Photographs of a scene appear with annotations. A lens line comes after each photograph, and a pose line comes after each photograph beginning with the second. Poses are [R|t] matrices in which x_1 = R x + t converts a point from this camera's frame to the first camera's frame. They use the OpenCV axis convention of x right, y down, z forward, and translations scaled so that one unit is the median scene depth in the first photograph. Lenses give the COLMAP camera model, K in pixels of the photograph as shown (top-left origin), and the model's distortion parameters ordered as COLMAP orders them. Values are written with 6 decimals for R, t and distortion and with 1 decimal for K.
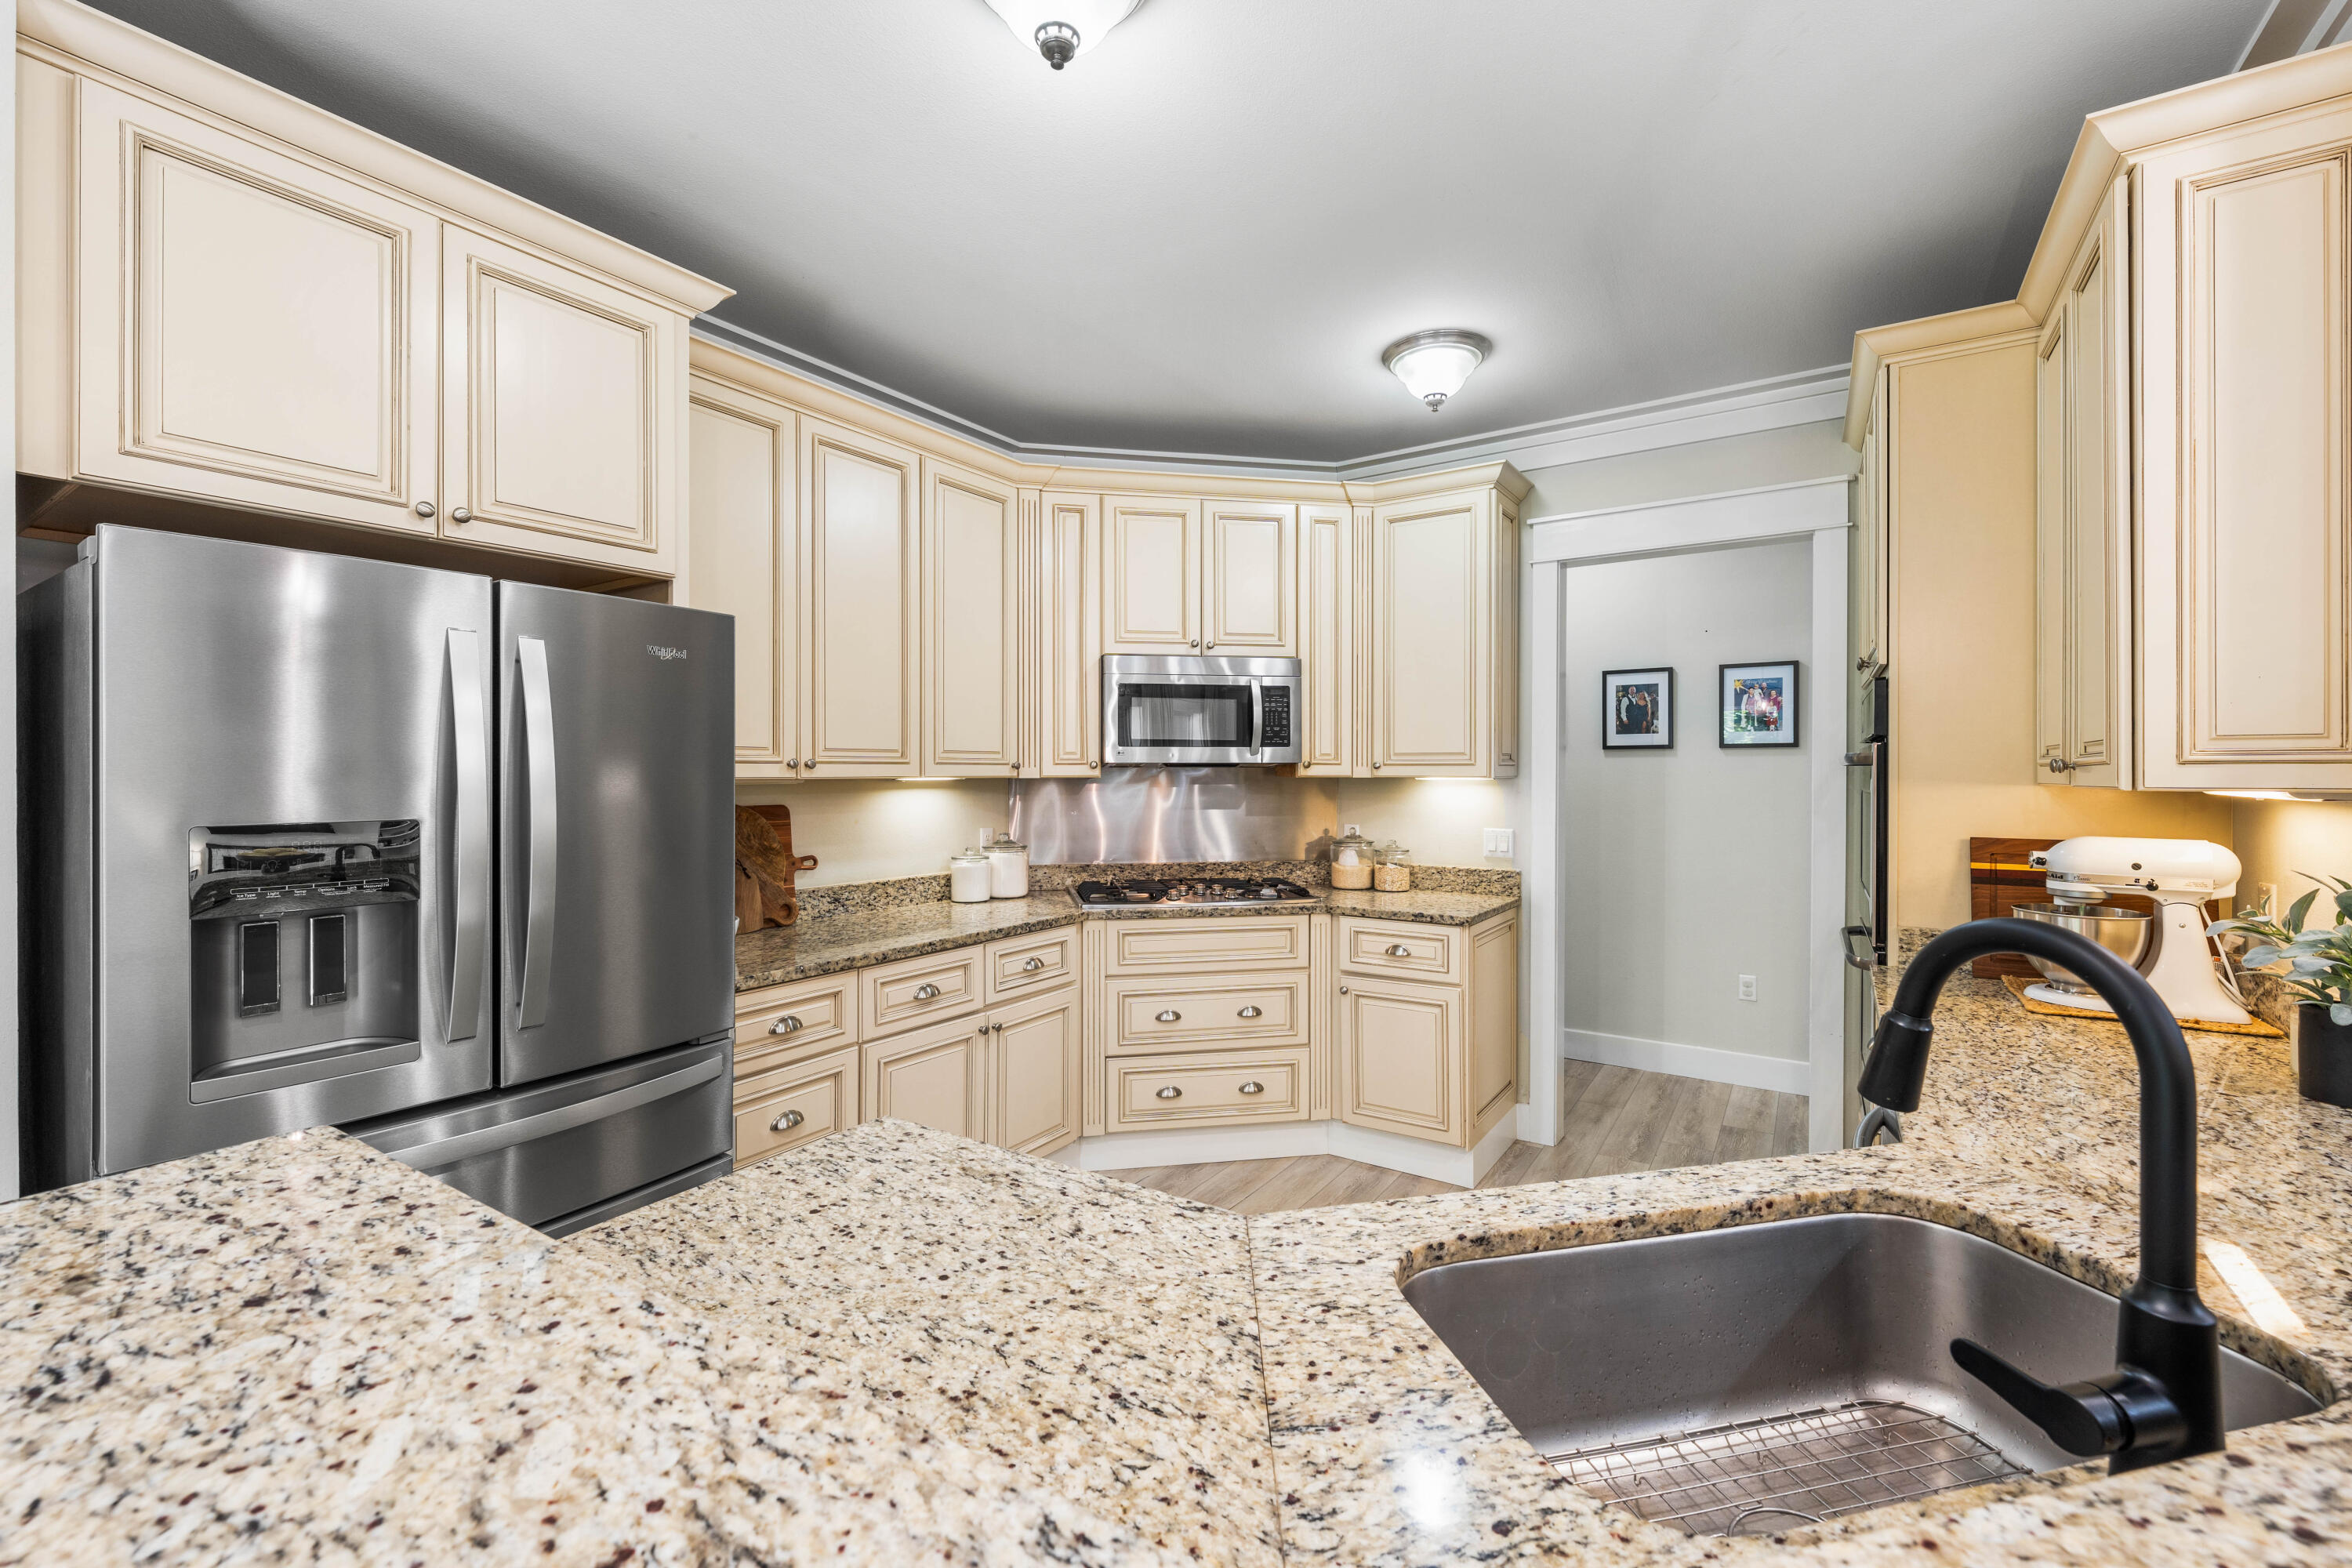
lens RADIAL K [[978.4, 0, 1185.2], [0, 978.4, 771.3], [0, 0, 1]] dist [-0.003991, 0.001400]
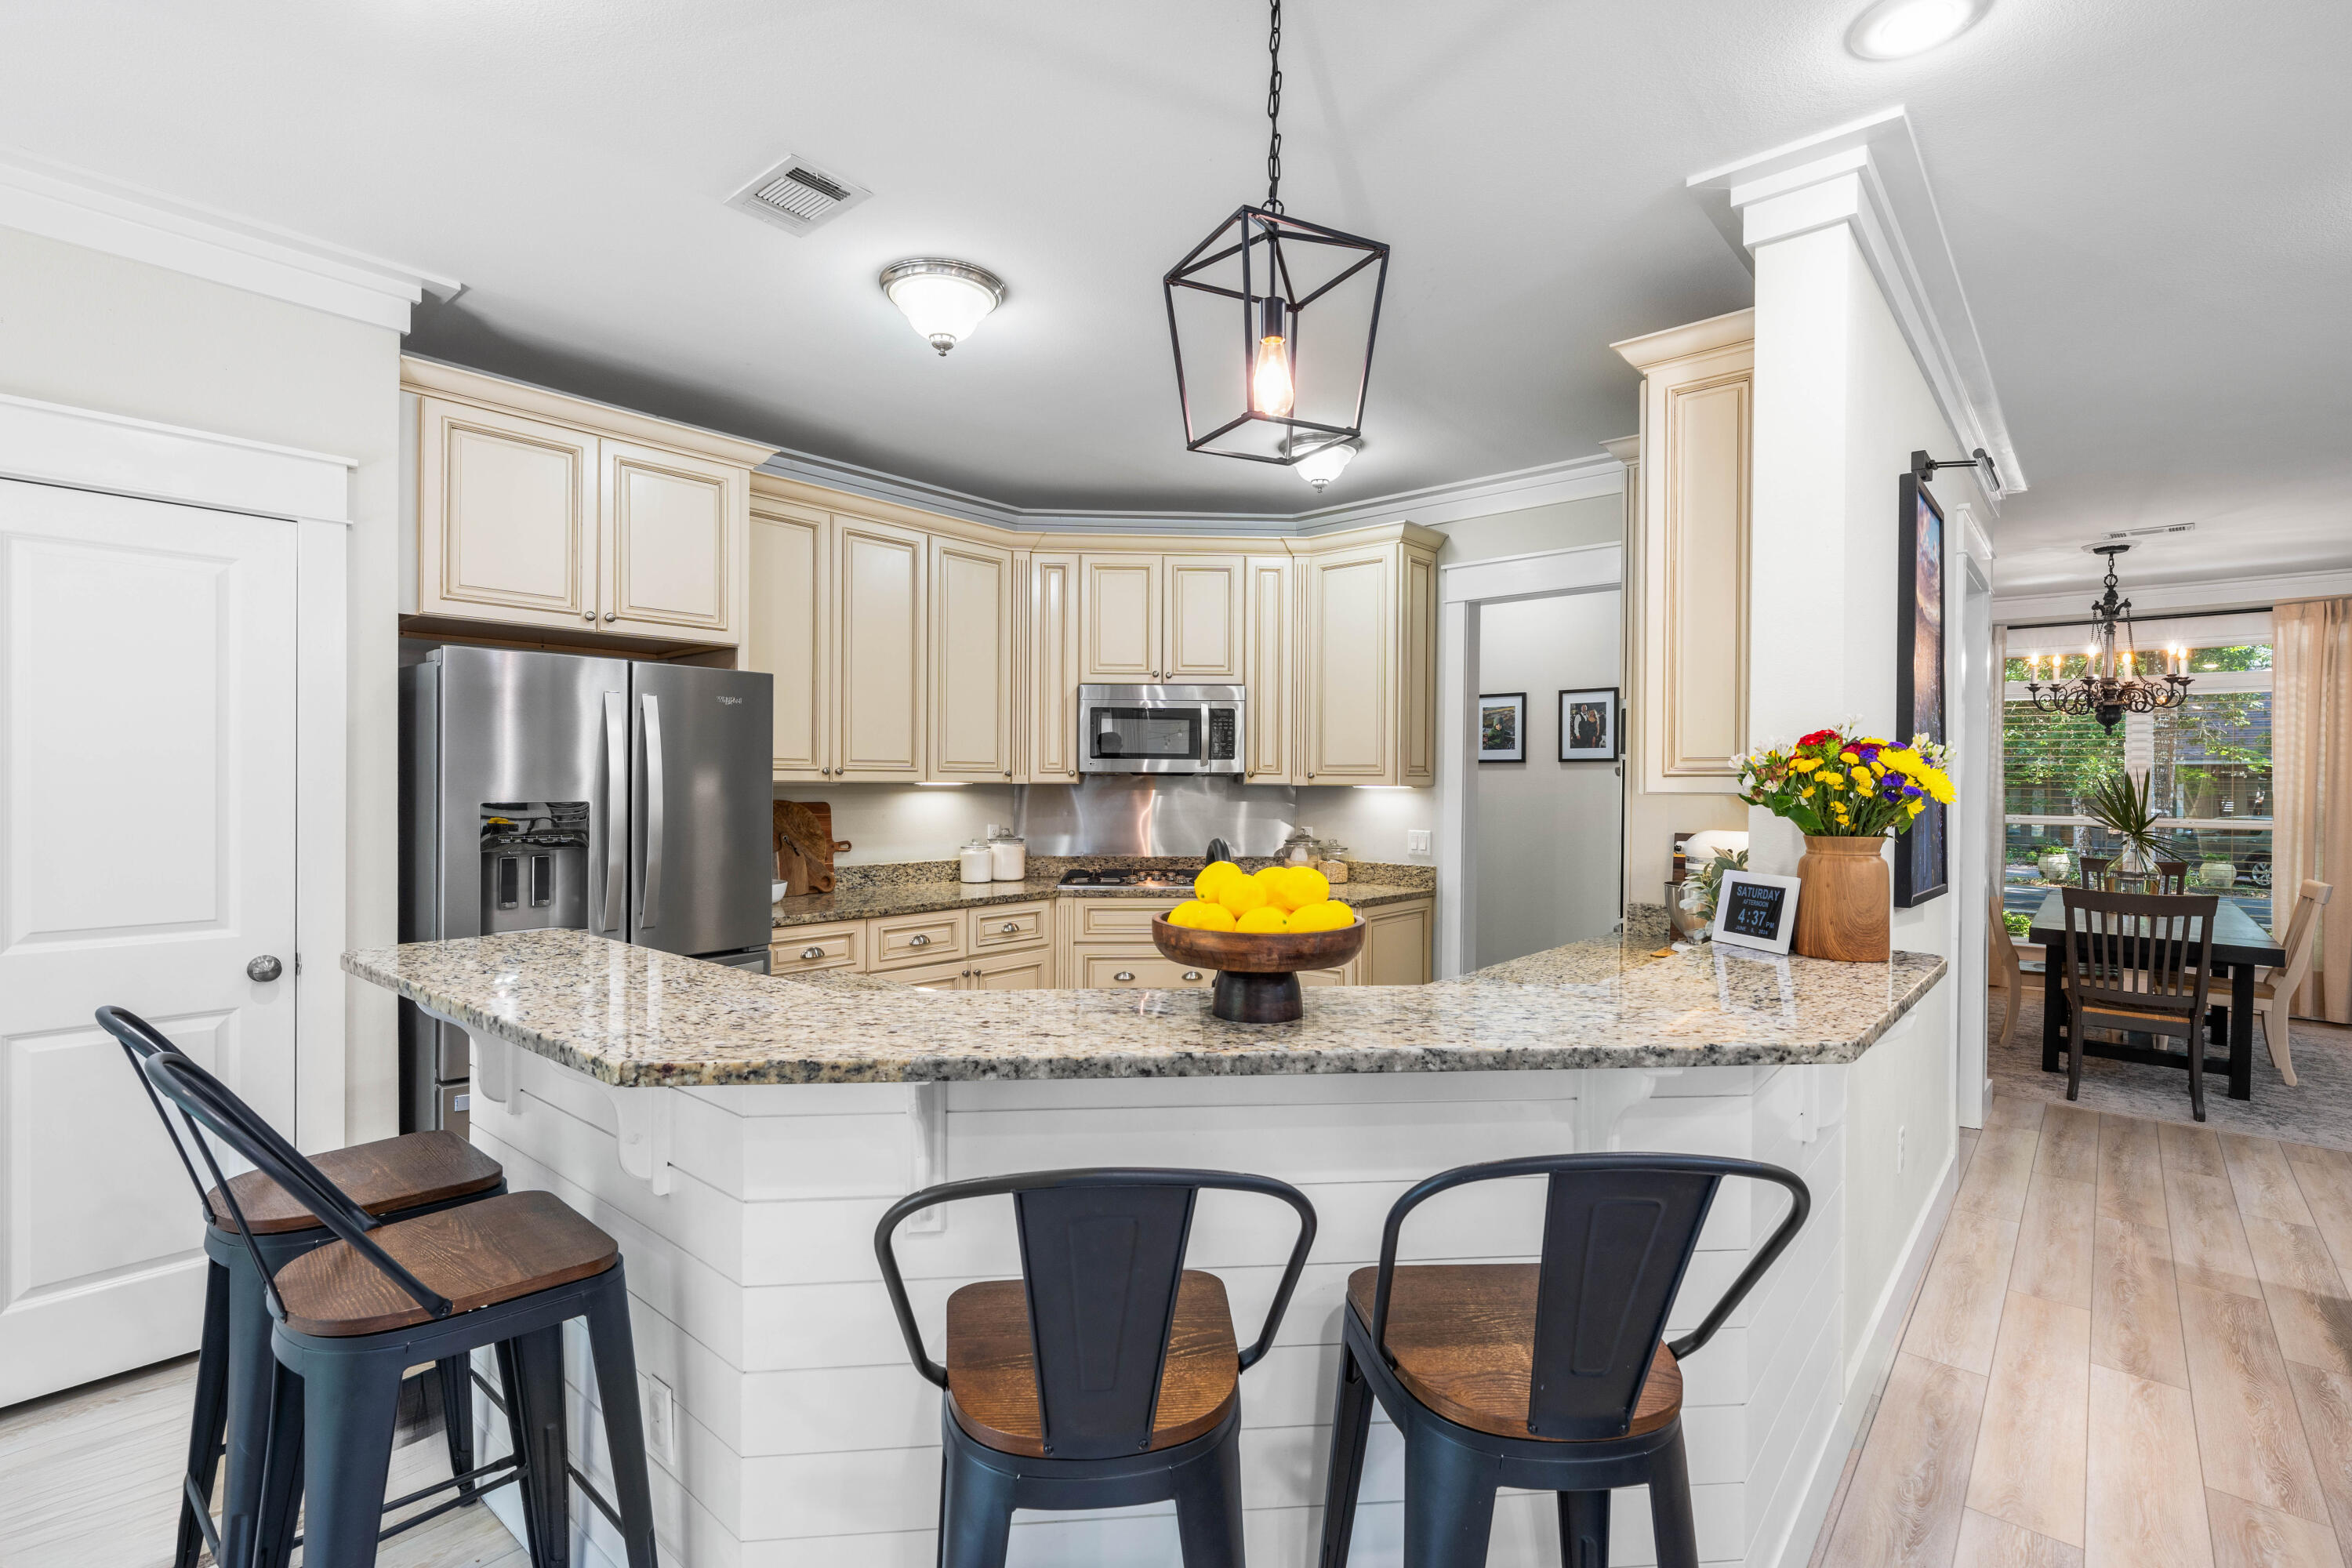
lens RADIAL K [[1074.2, 0, 1175.6], [0, 1074.2, 783.3], [0, 0, 1]] dist [0.001390, 0.000092]
pose [[0.990827, 0.007342, -0.134937, 0.228844], [-0.007017, 0.999971, 0.002884, 0.001228], [0.134954, -0.001910, 0.990850, -0.339989]]
